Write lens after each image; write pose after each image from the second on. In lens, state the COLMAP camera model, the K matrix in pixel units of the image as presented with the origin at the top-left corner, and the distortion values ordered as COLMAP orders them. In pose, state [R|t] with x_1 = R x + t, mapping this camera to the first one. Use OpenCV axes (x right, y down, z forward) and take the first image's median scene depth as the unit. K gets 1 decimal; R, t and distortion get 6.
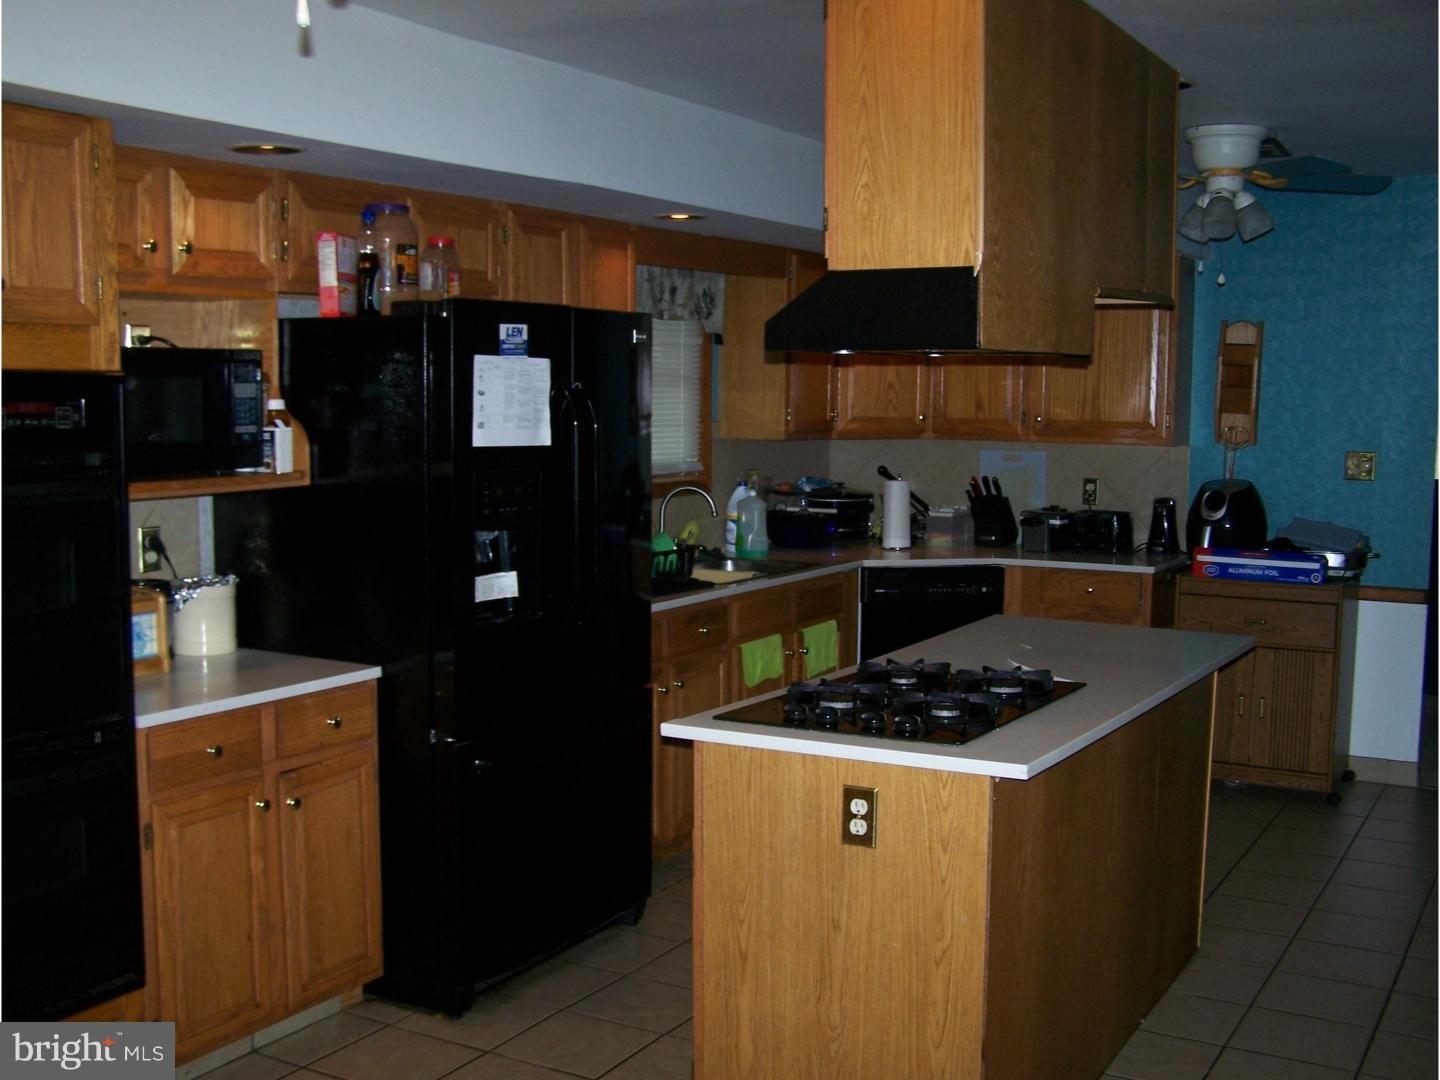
lens RADIAL K [[1641.4, 0, 718.2], [0, 1641.4, 573.8], [0, 0, 1]] dist [-0.214134, 0.416167]
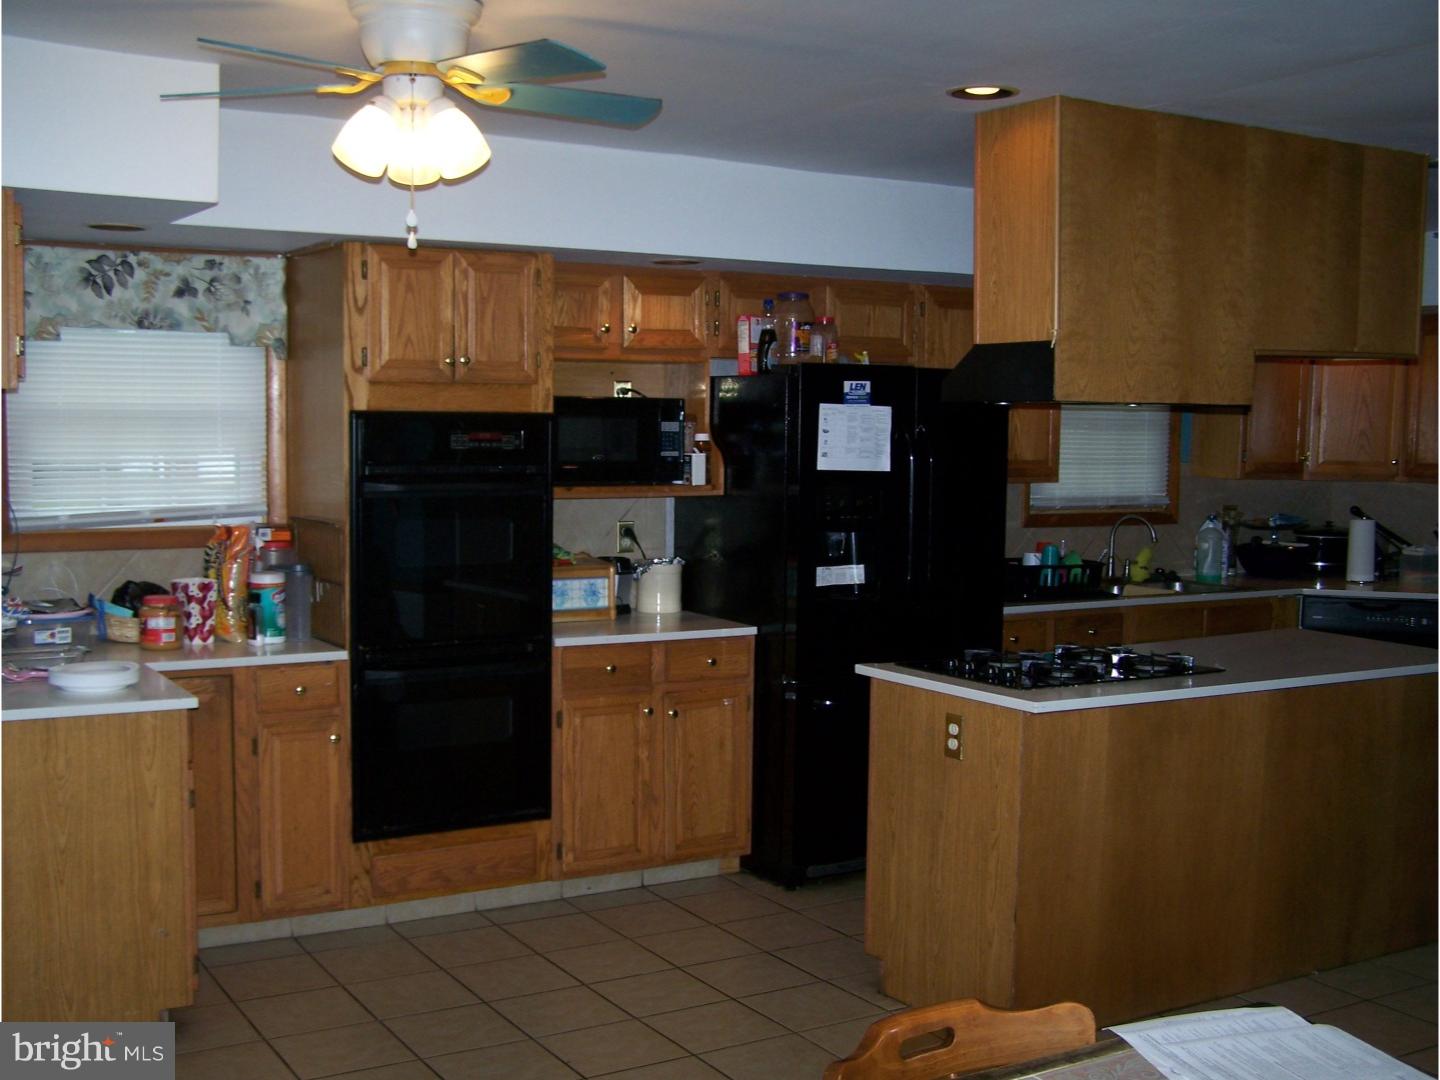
lens RADIAL K [[1641.4, 0, 718.2], [0, 1641.4, 573.8], [0, 0, 1]] dist [-0.214134, 0.416167]
pose [[0.873385, 0.048729, -0.484587, 0.452314], [-0.061426, 0.998058, -0.010347, 0.029219], [0.483142, 0.038803, 0.874682, -0.248303]]
